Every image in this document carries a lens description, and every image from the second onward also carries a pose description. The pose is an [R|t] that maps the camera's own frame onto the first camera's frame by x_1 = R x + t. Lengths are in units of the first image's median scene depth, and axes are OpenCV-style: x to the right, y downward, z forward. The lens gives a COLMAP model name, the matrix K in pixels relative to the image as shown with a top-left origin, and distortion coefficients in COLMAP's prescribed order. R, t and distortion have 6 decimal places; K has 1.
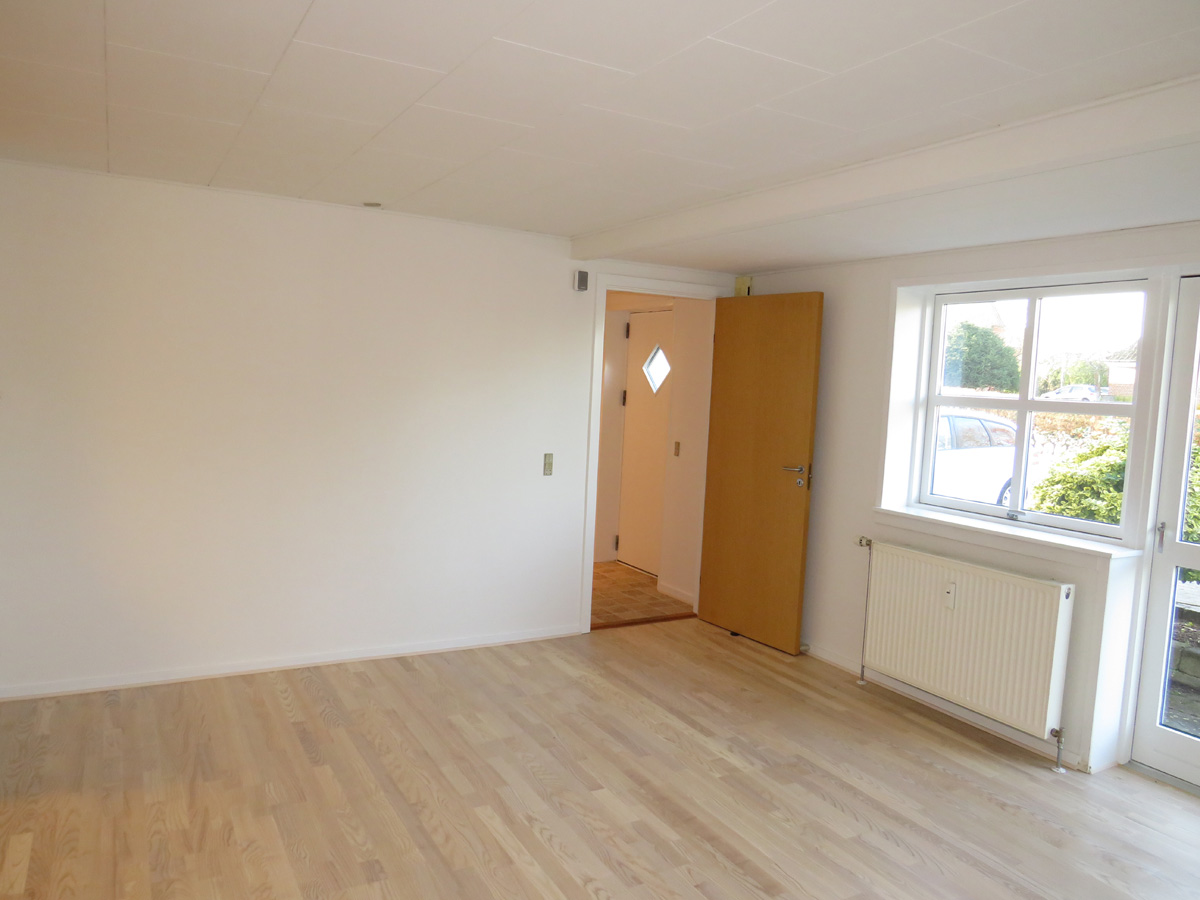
lens RADIAL K [[868.9, 0, 600.8], [0, 868.9, 453.5], [0, 0, 1]] dist [0.003283, 0.000684]
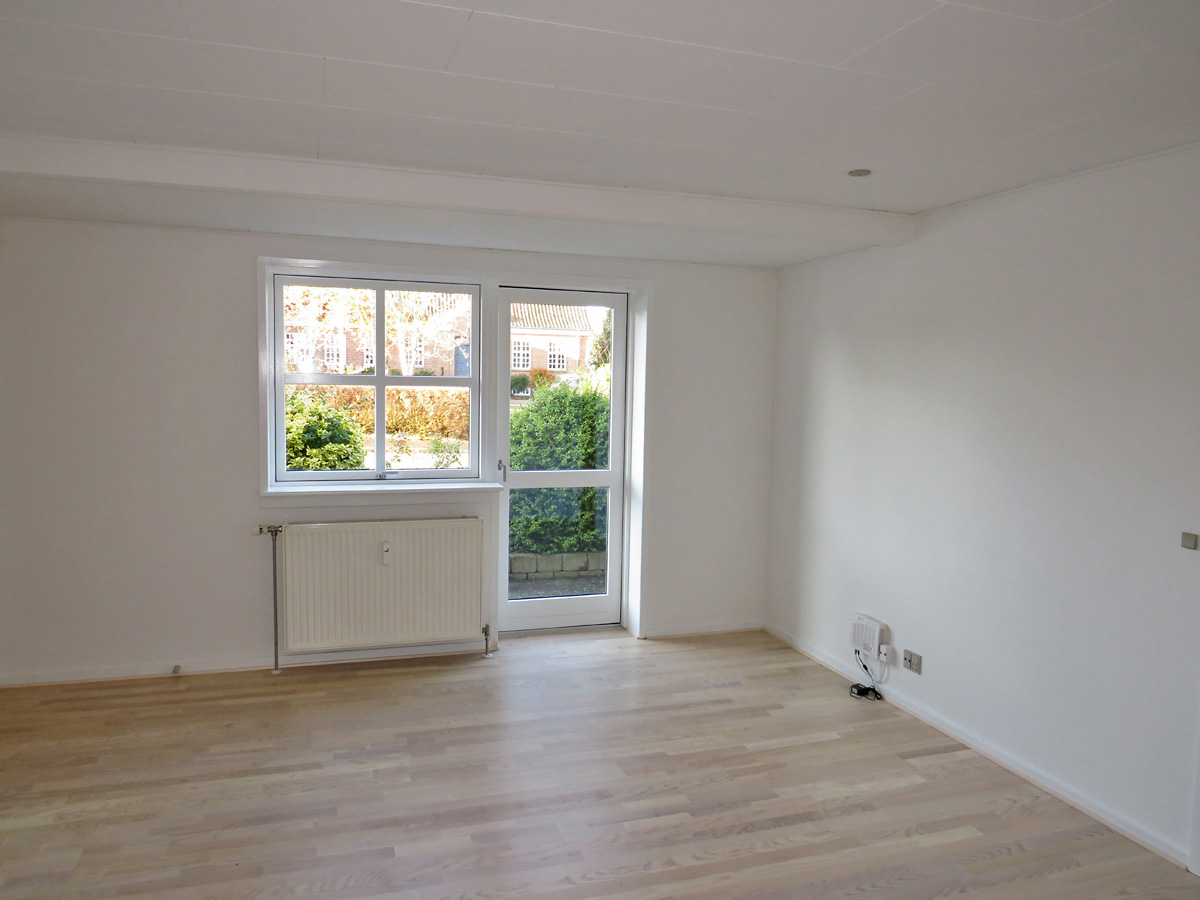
lens RADIAL K [[868.9, 0, 600.4], [0, 868.9, 445.5], [0, 0, 1]] dist [0.003283, 0.000684]
pose [[0.161585, -0.108017, 0.980929, -0.634526], [0.063645, 0.993063, 0.098869, -0.067584], [-0.984804, 0.046455, 0.167339, 0.527842]]
